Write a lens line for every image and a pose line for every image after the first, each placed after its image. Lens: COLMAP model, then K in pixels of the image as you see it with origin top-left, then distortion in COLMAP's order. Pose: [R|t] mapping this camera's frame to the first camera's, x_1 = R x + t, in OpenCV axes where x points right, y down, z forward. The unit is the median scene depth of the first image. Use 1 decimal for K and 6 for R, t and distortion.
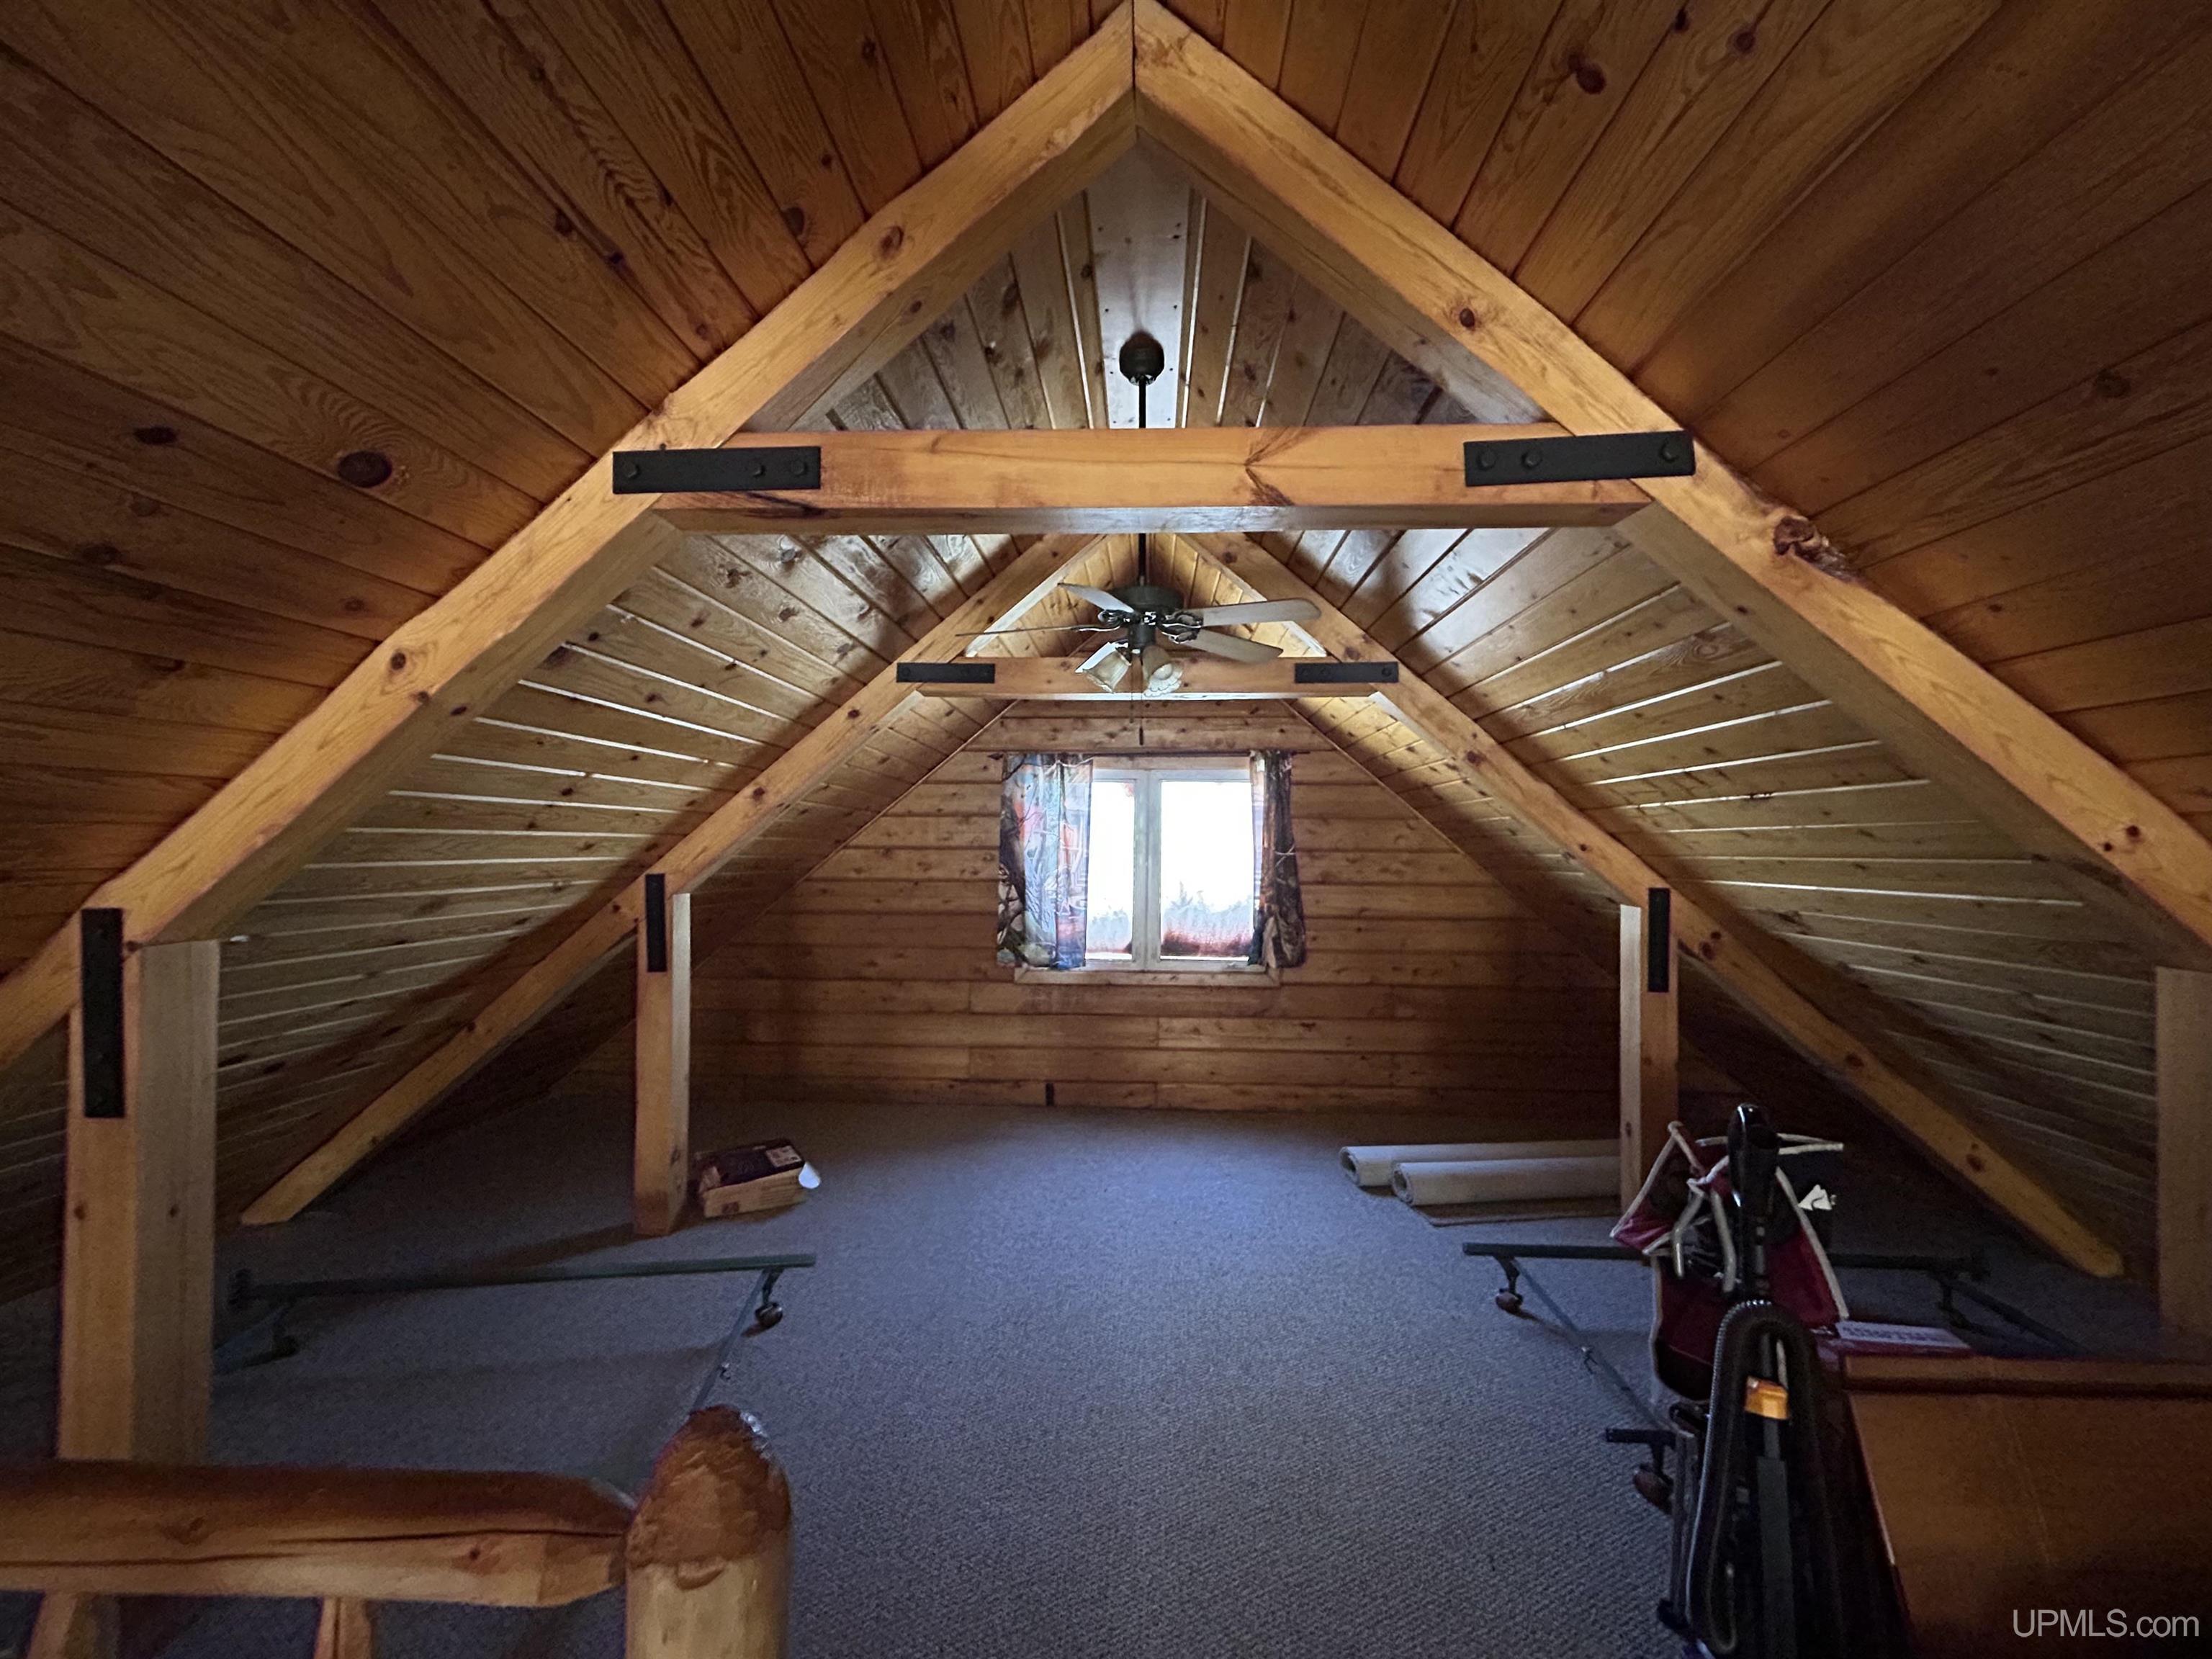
lens RADIAL K [[891.7, 0, 1109.6], [0, 891.7, 836.6], [0, 0, 1]] dist [0.001340, 0.000141]
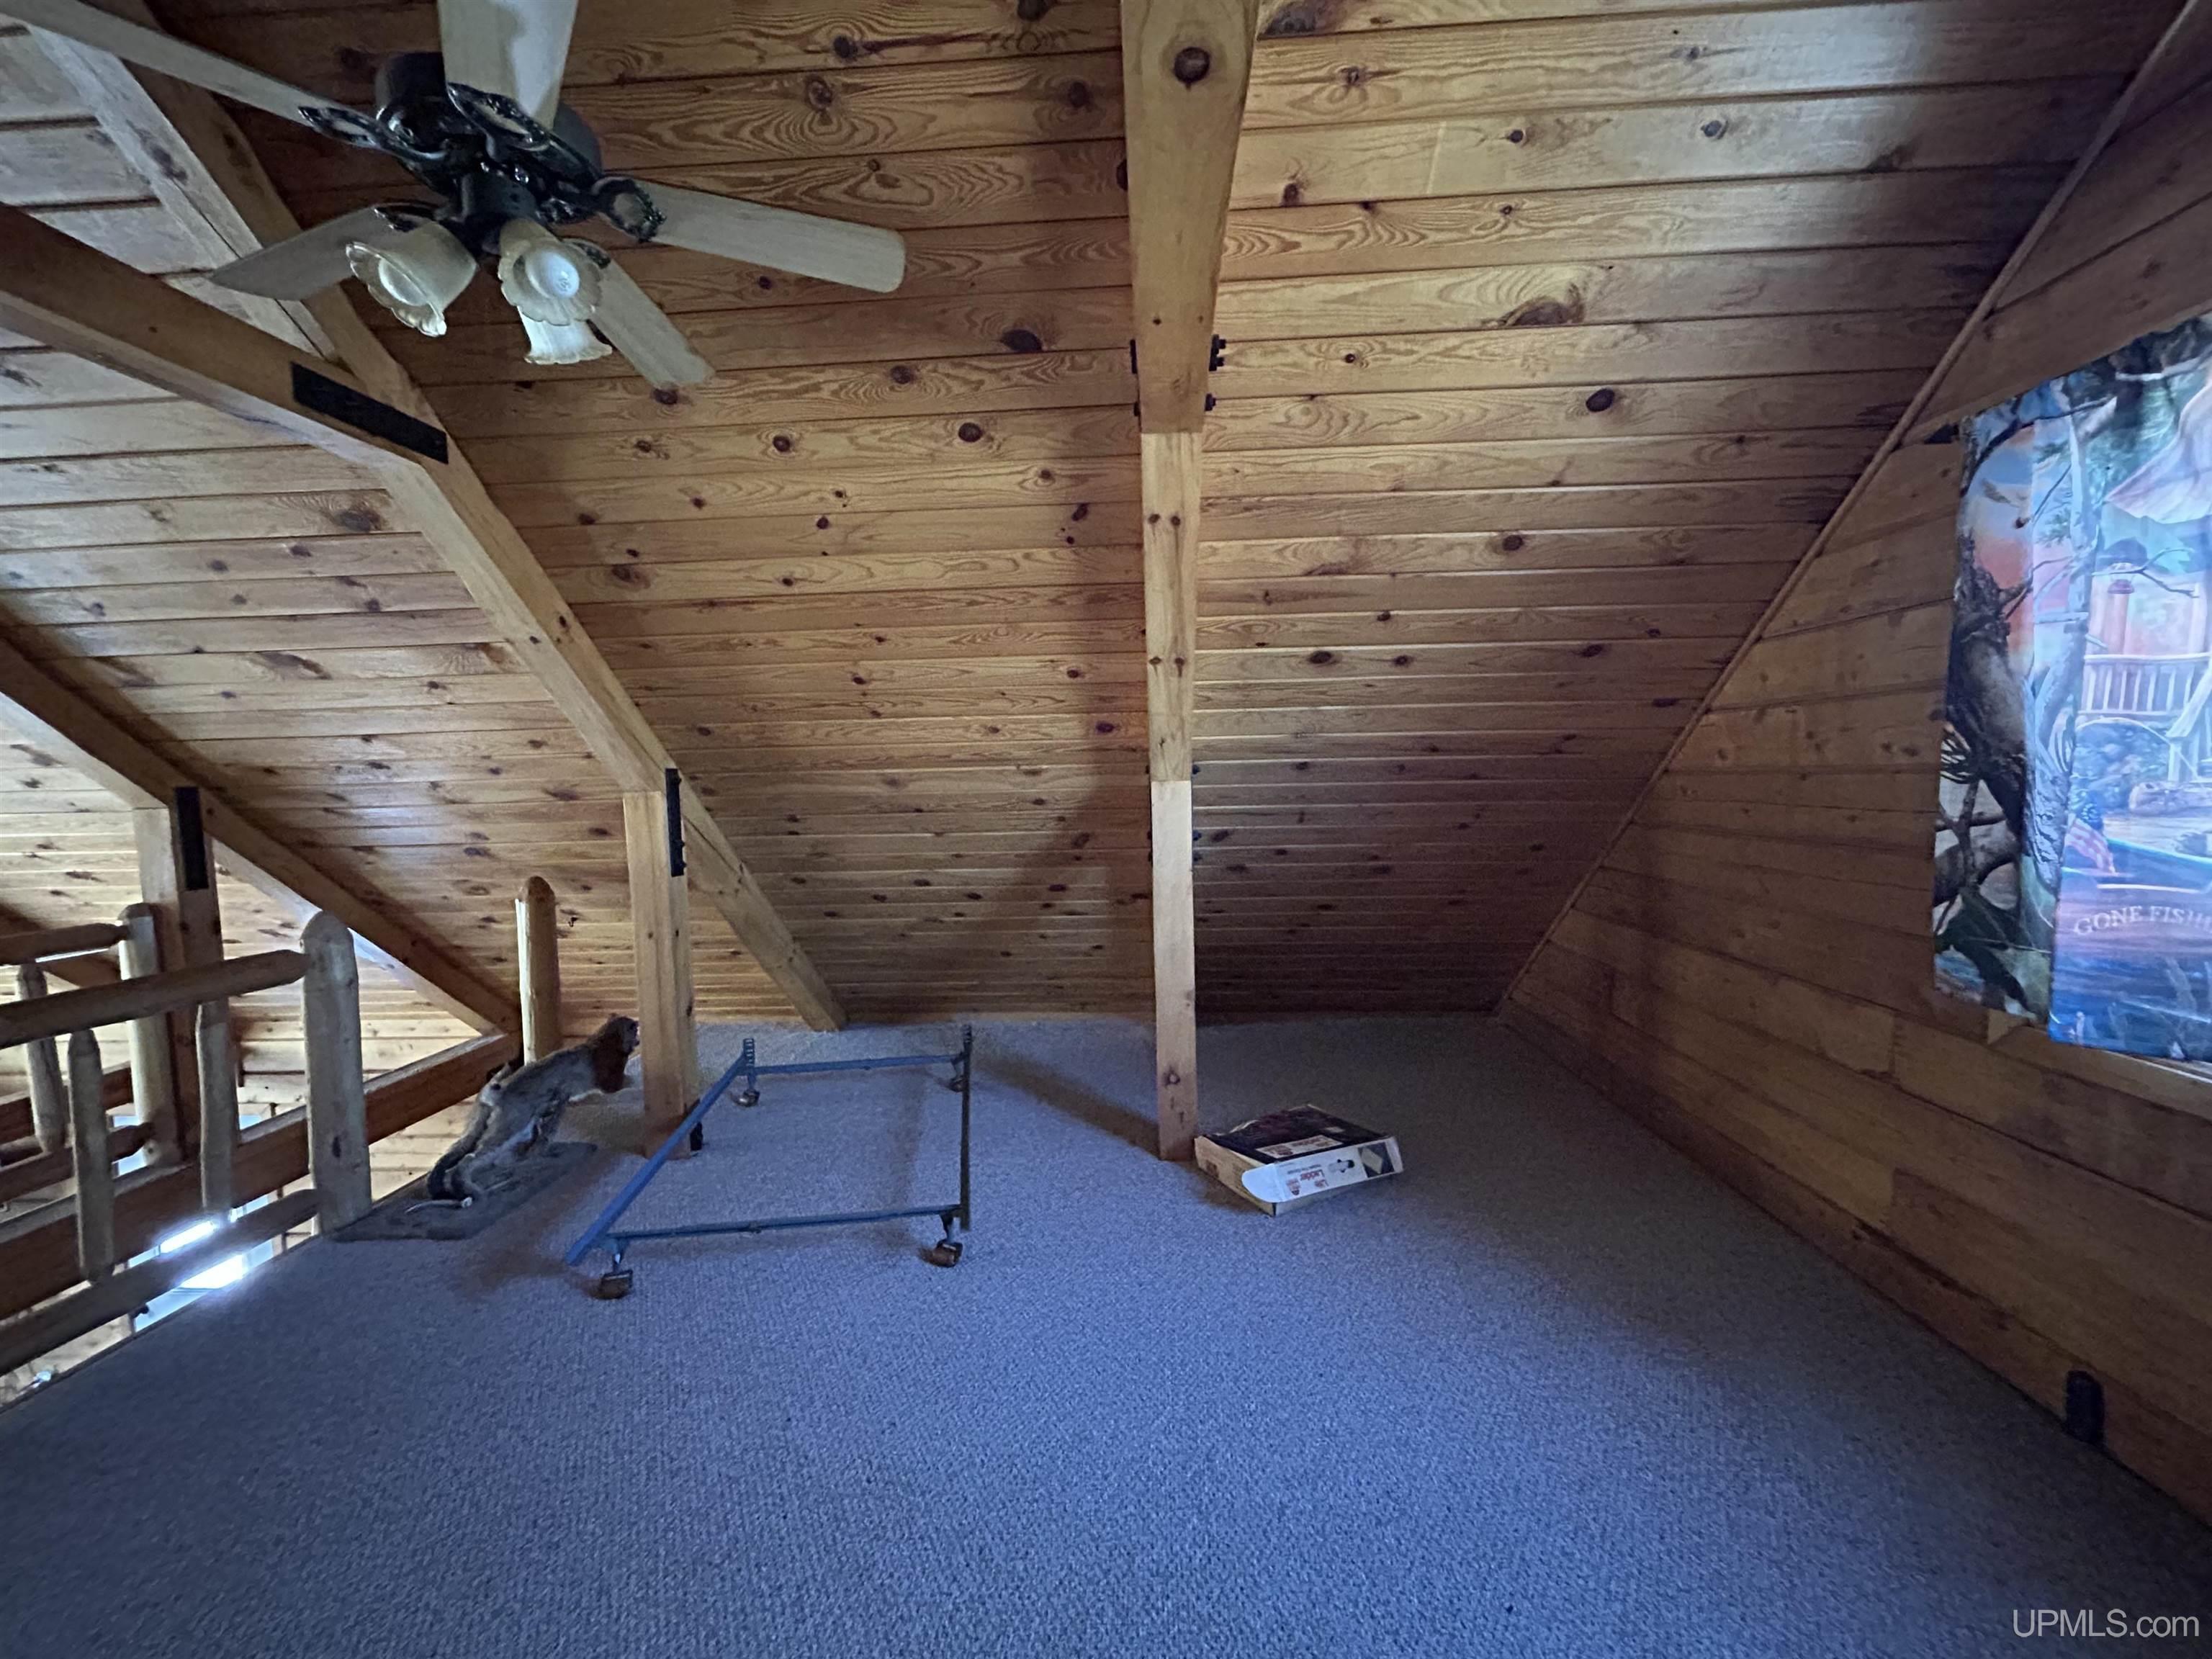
lens RADIAL K [[891.7, 0, 1108.2], [0, 891.7, 827.8], [0, 0, 1]] dist [0.001340, 0.000141]
pose [[0.004026, 0.057651, -0.998329, 0.253847], [0.031482, 0.997835, 0.057749, 0.041154], [0.999496, -0.031662, 0.002202, 0.641461]]
